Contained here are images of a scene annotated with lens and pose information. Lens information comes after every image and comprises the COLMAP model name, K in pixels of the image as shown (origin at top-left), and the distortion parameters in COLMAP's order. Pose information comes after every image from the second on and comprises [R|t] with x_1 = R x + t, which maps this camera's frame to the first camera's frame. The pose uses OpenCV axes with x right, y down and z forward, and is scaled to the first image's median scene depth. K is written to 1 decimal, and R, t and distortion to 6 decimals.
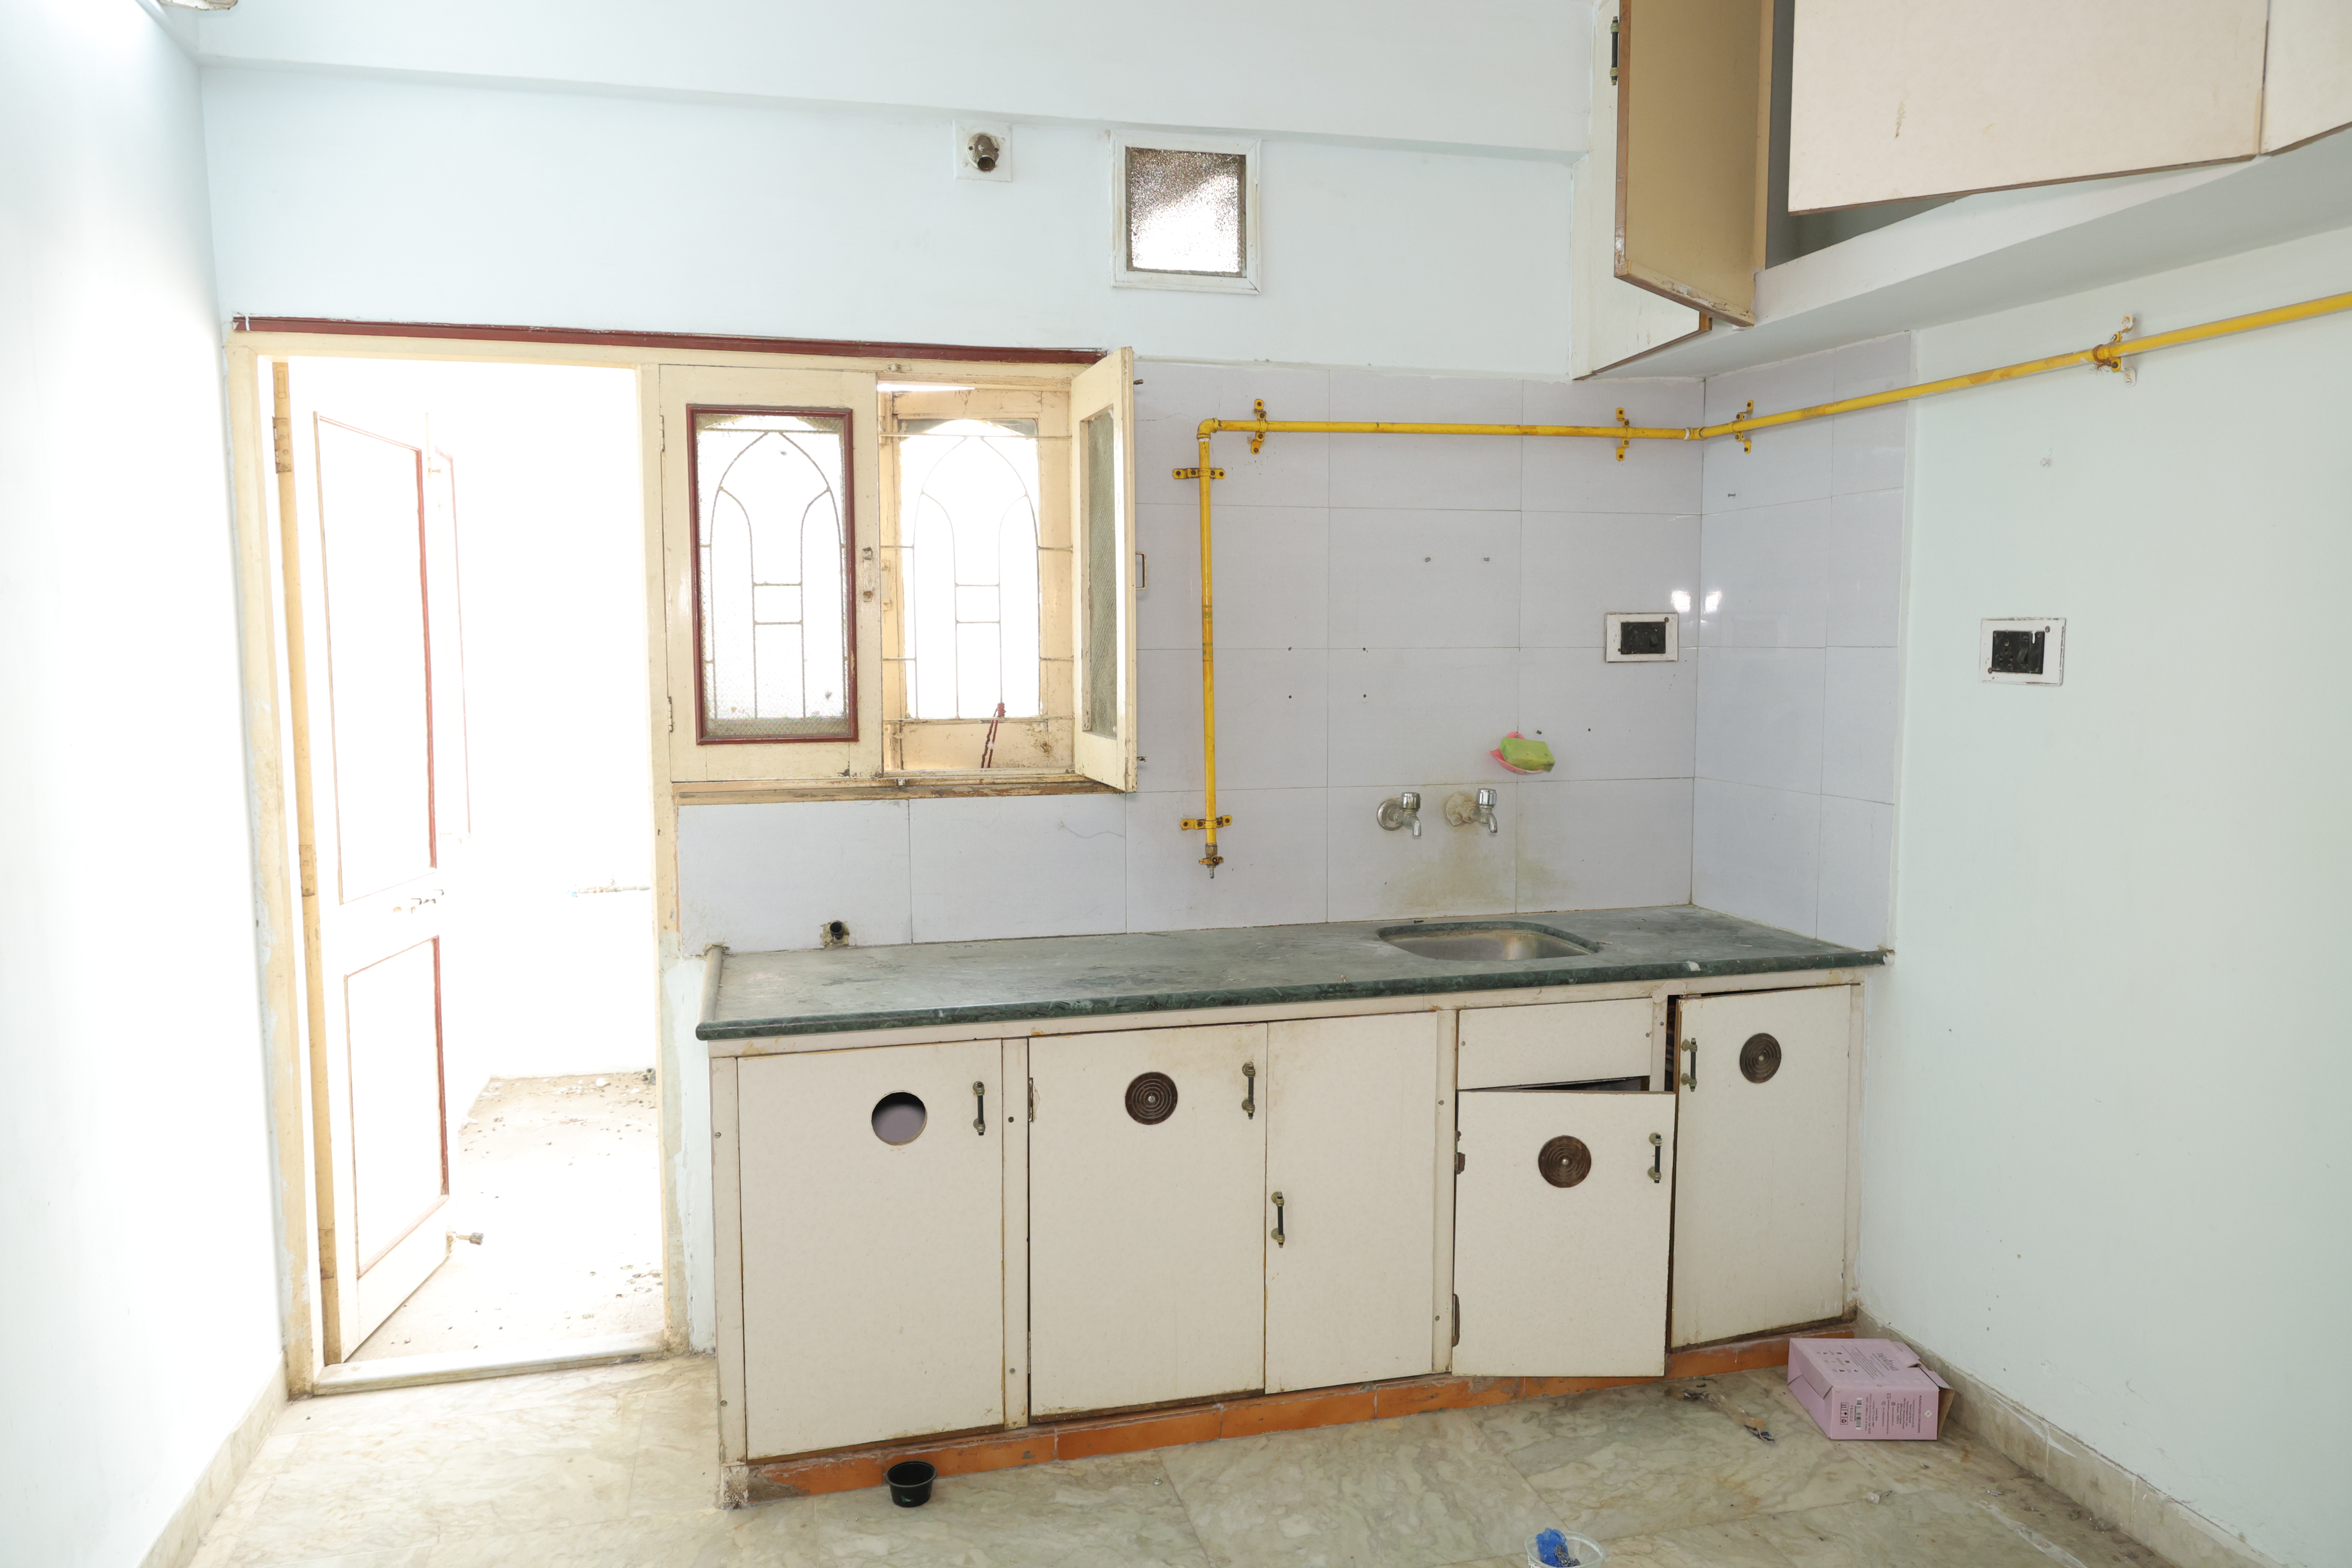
lens RADIAL K [[1625.5, 0, 1169.1], [0, 1625.5, 798.8], [0, 0, 1]] dist [0.005162, 0.008996]
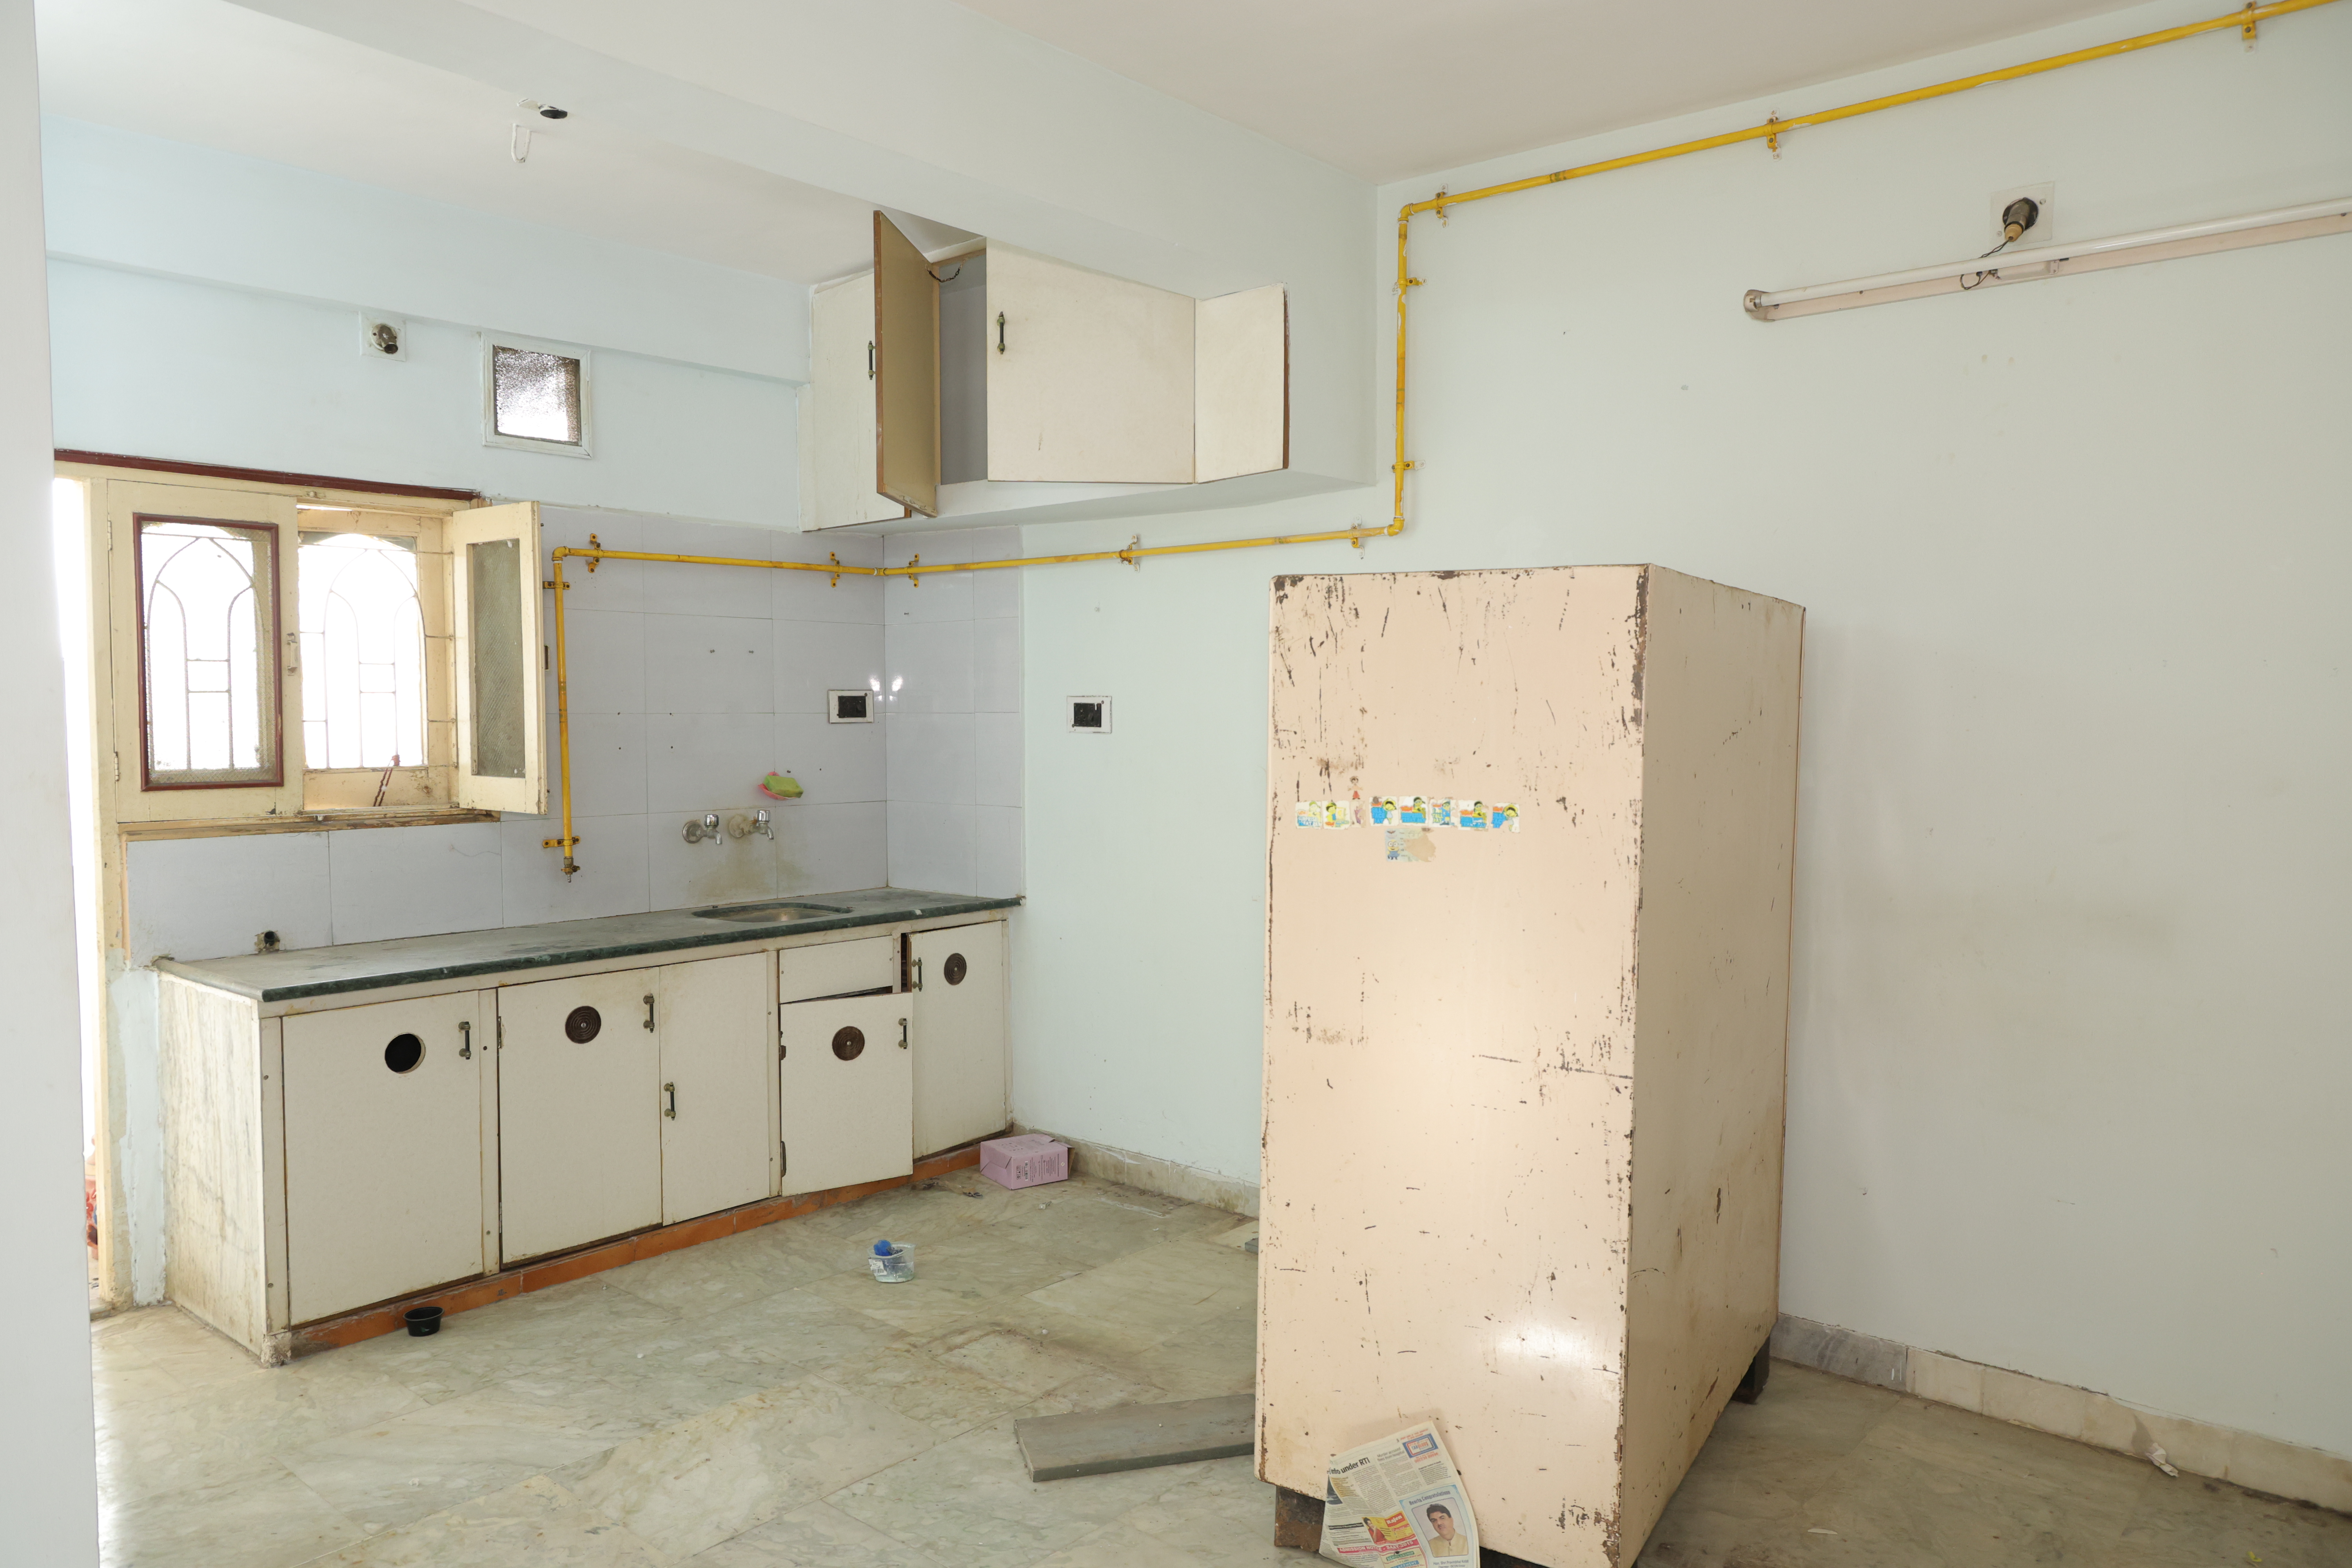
lens RADIAL K [[1625.5, 0, 1178.8], [0, 1625.5, 782.8], [0, 0, 1]] dist [0.005162, 0.008996]
pose [[0.827984, -0.022783, 0.560288, -0.341180], [0.053529, 0.997823, -0.038530, 0.049924], [-0.558190, 0.061894, 0.827401, -0.448211]]
